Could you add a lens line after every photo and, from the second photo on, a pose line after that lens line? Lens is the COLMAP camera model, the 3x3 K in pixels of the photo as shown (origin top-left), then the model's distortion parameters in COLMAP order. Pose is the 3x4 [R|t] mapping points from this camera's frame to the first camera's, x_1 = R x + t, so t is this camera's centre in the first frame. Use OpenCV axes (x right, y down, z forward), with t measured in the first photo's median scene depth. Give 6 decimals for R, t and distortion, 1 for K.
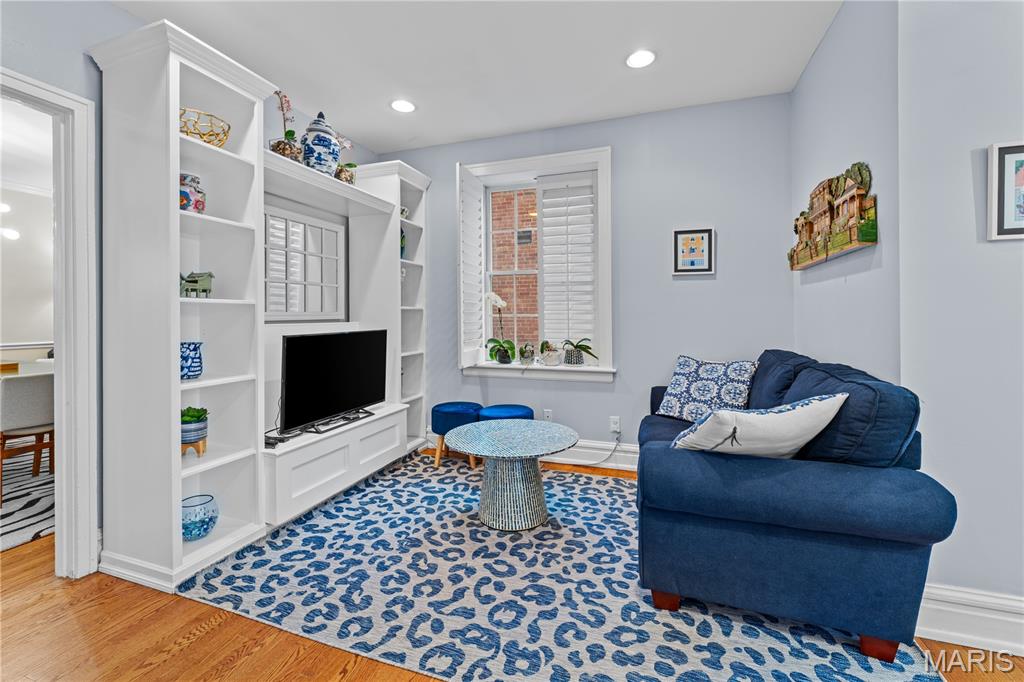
lens RADIAL K [[416.9, 0, 529.0], [0, 416.9, 313.8], [0, 0, 1]] dist [-0.000733, -0.000863]
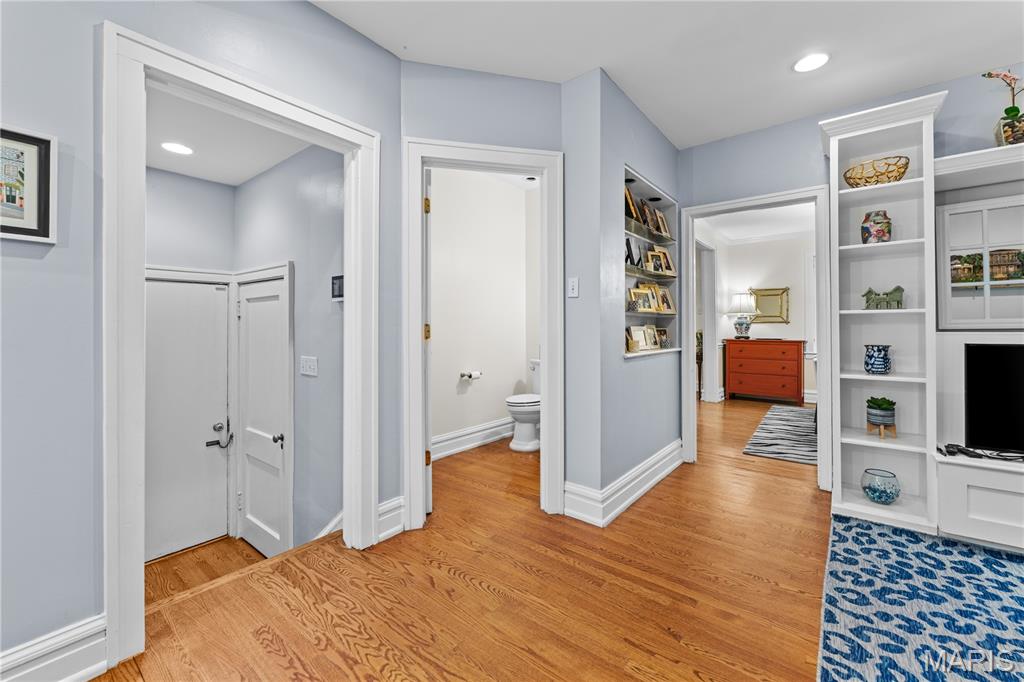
lens RADIAL K [[416.9, 0, 518.4], [0, 416.9, 323.9], [0, 0, 1]] dist [-0.000733, -0.000863]
pose [[-0.317191, -0.002489, -0.948359, 0.757008], [0.007046, 0.999963, -0.004981, 0.004345], [0.948336, -0.008262, -0.317161, 0.394208]]
